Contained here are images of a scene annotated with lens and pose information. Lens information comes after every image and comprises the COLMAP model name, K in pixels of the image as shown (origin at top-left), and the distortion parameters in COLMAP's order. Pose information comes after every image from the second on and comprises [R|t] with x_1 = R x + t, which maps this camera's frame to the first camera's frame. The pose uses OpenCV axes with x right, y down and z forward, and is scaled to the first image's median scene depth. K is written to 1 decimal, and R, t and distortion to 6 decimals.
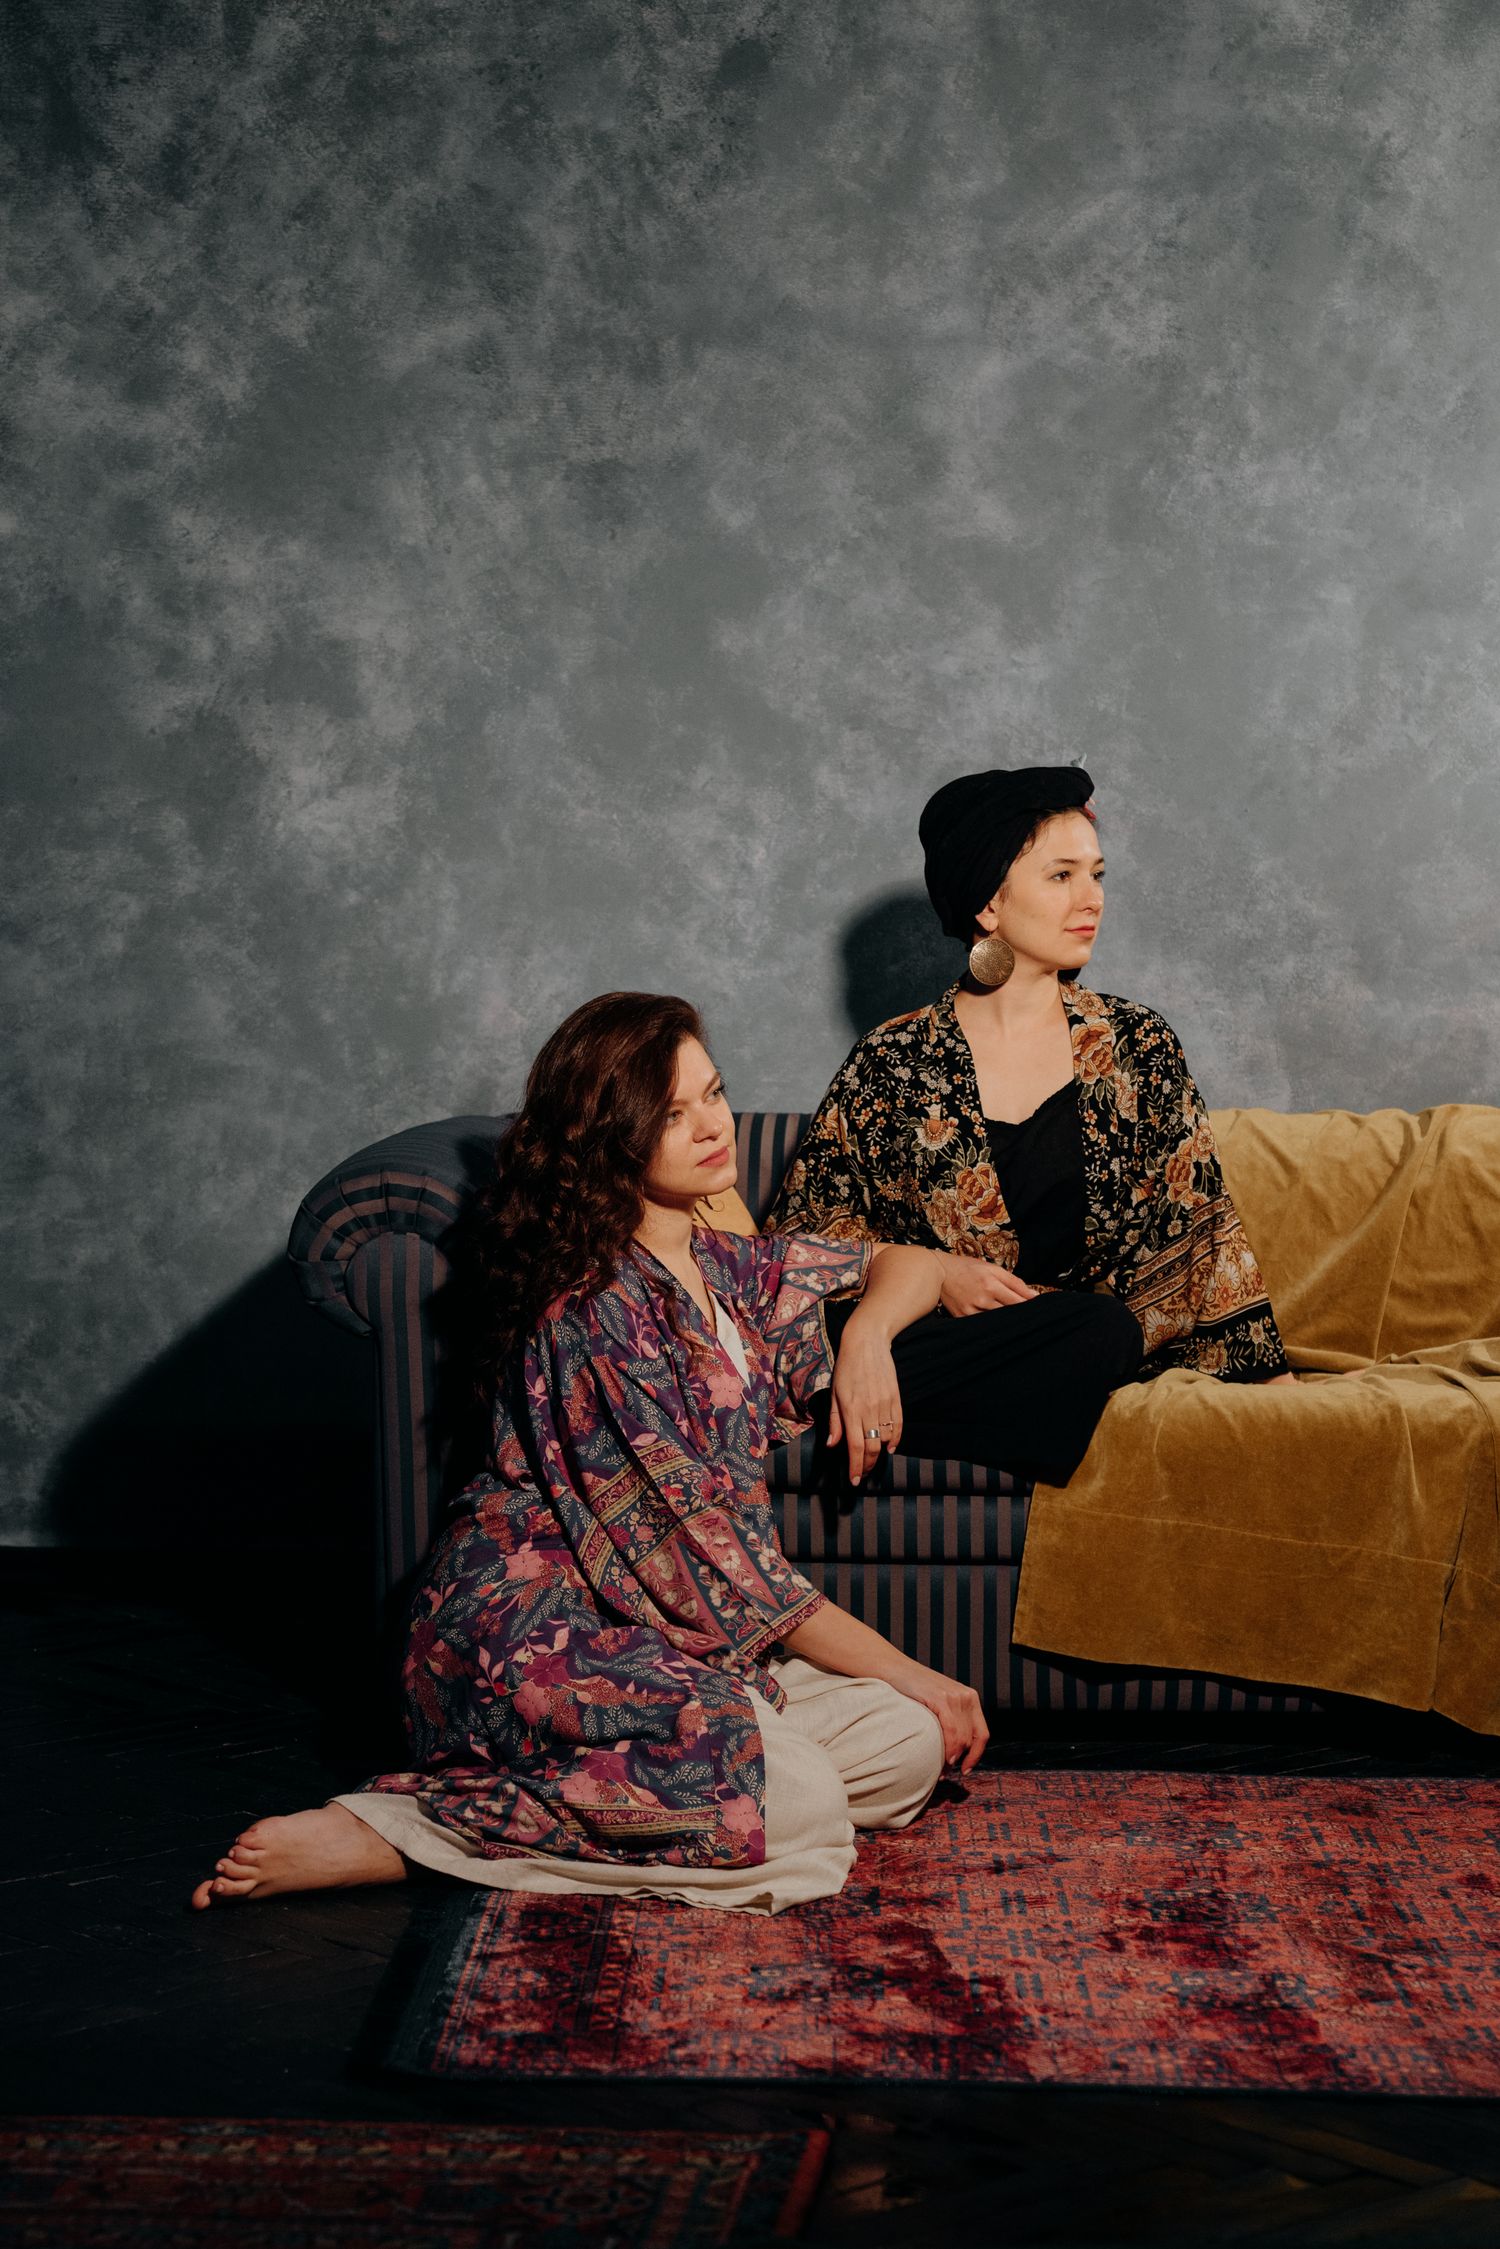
lens RADIAL K [[3589.7, 0, 750.0], [0, 3589.7, 1124.5], [0, 0, 1]] dist [0.153241, 0.397682]
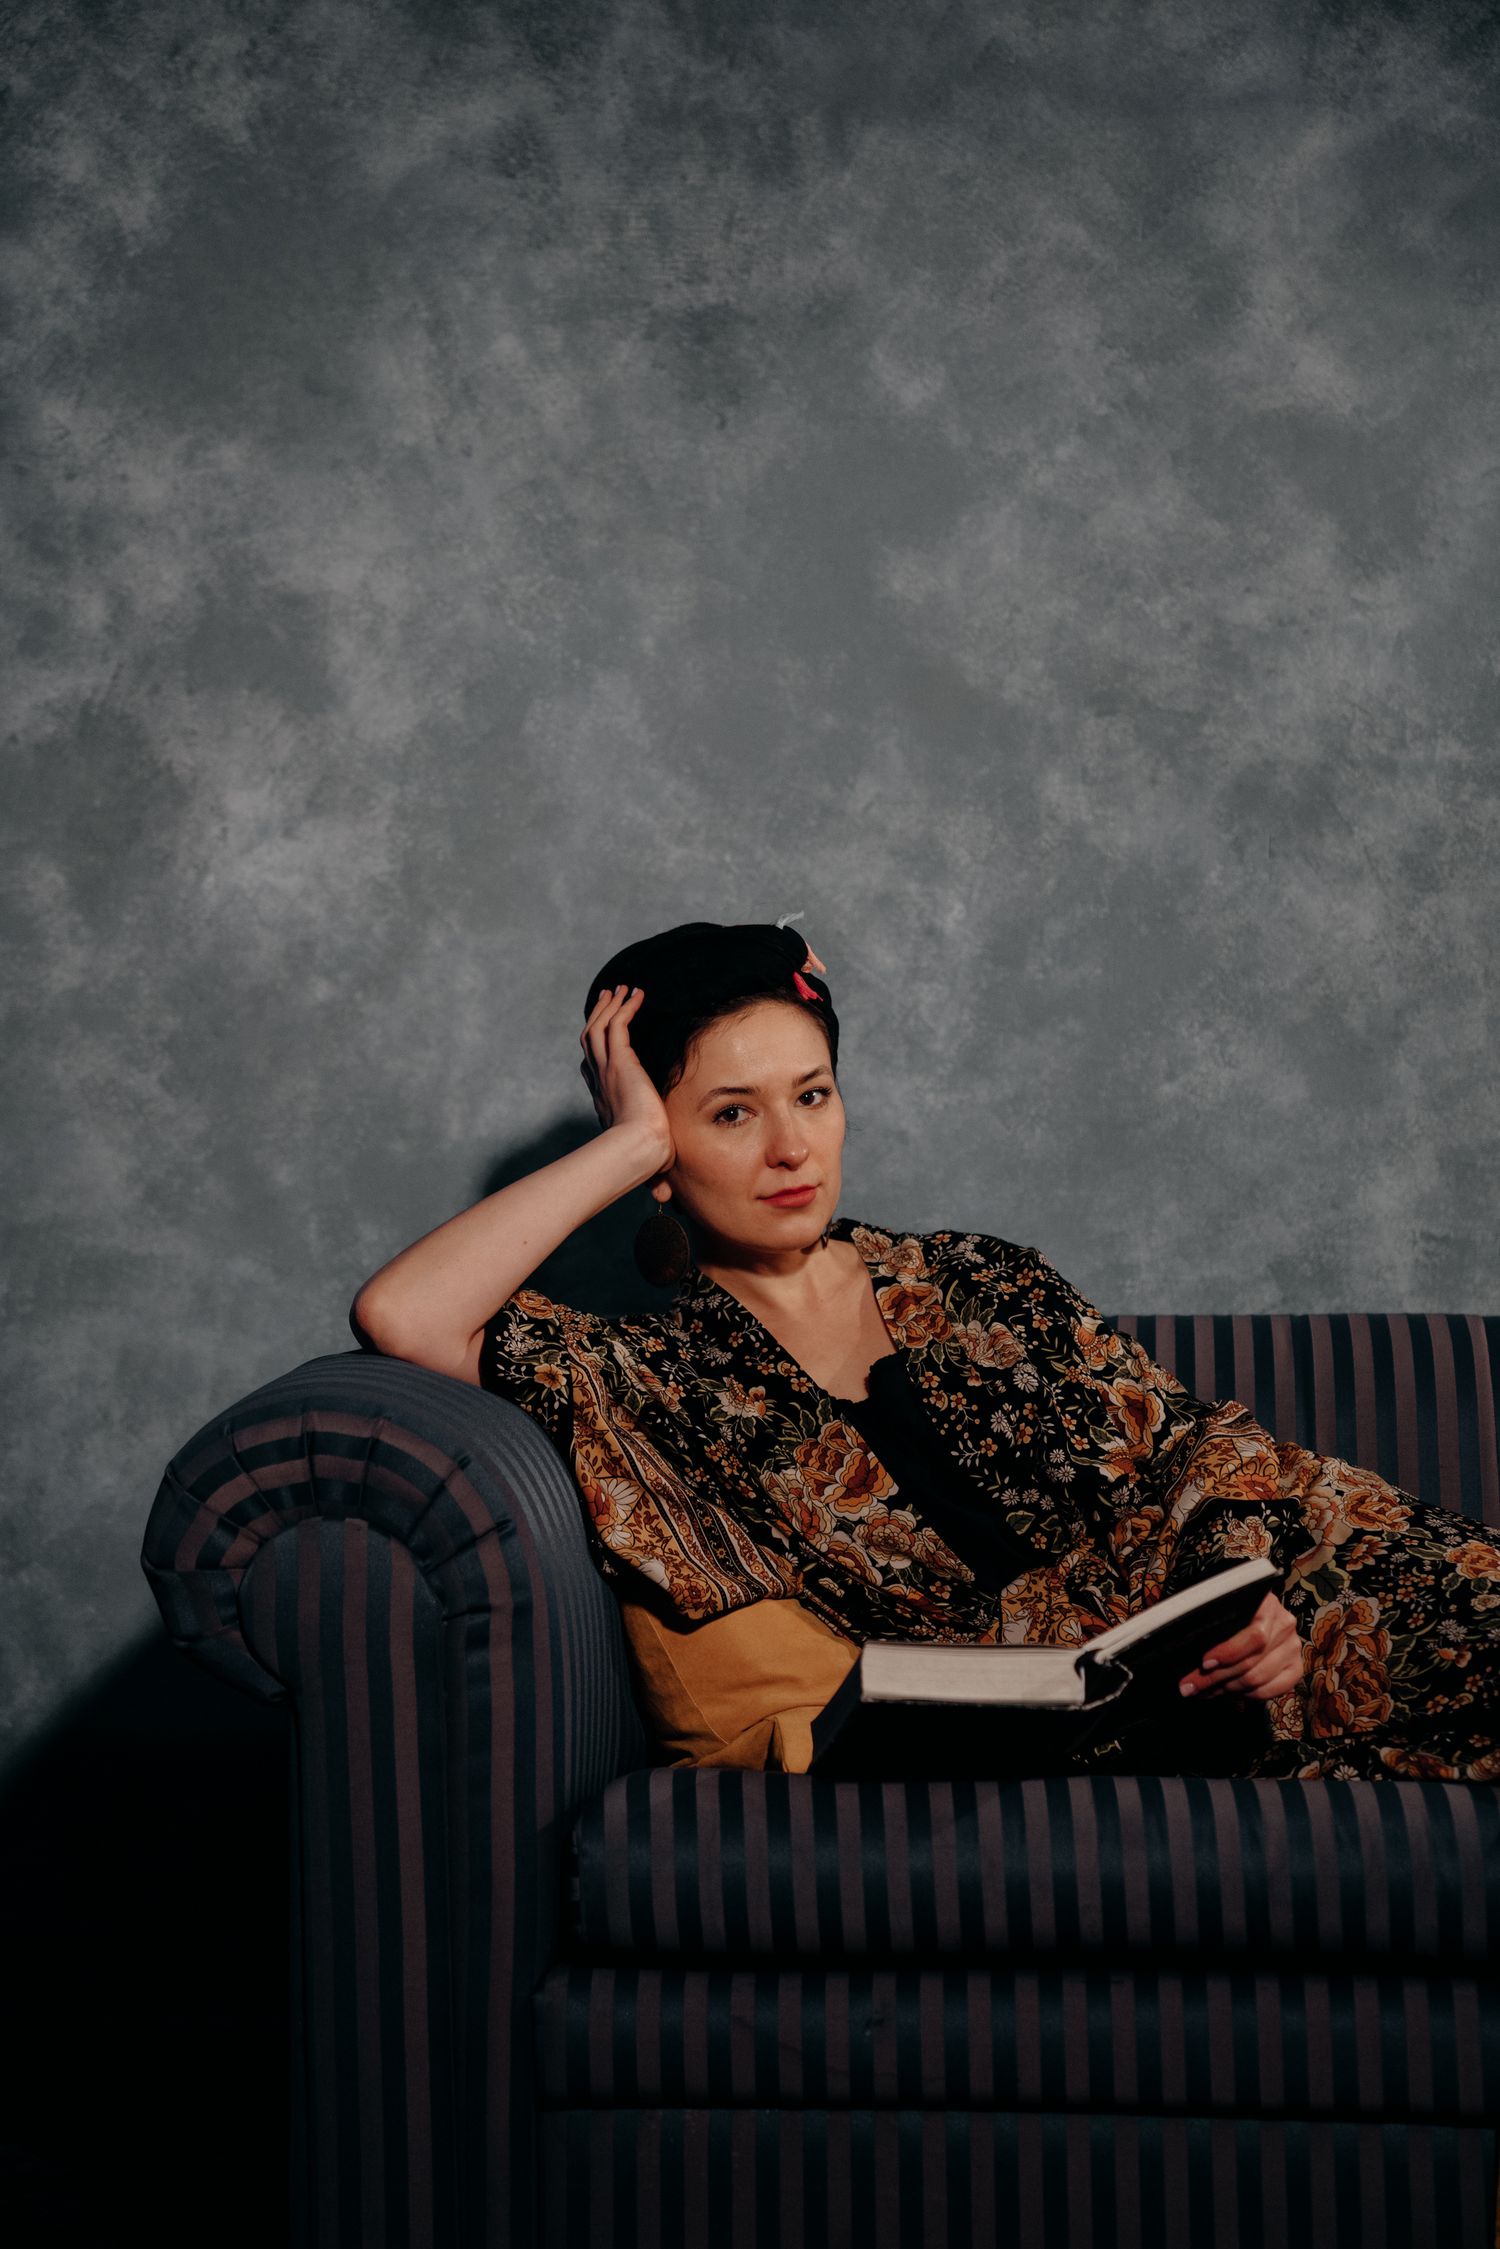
lens RADIAL K [[3503.9, 0, 750.0], [0, 3503.9, 1124.5], [0, 0, 1]] dist [0.183025, 0.196948]
pose [[0.999563, -0.011041, -0.027428, -0.017328], [0.008853, 0.996863, -0.078648, 0.011219], [0.028210, 0.078371, 0.996525, 0.386730]]
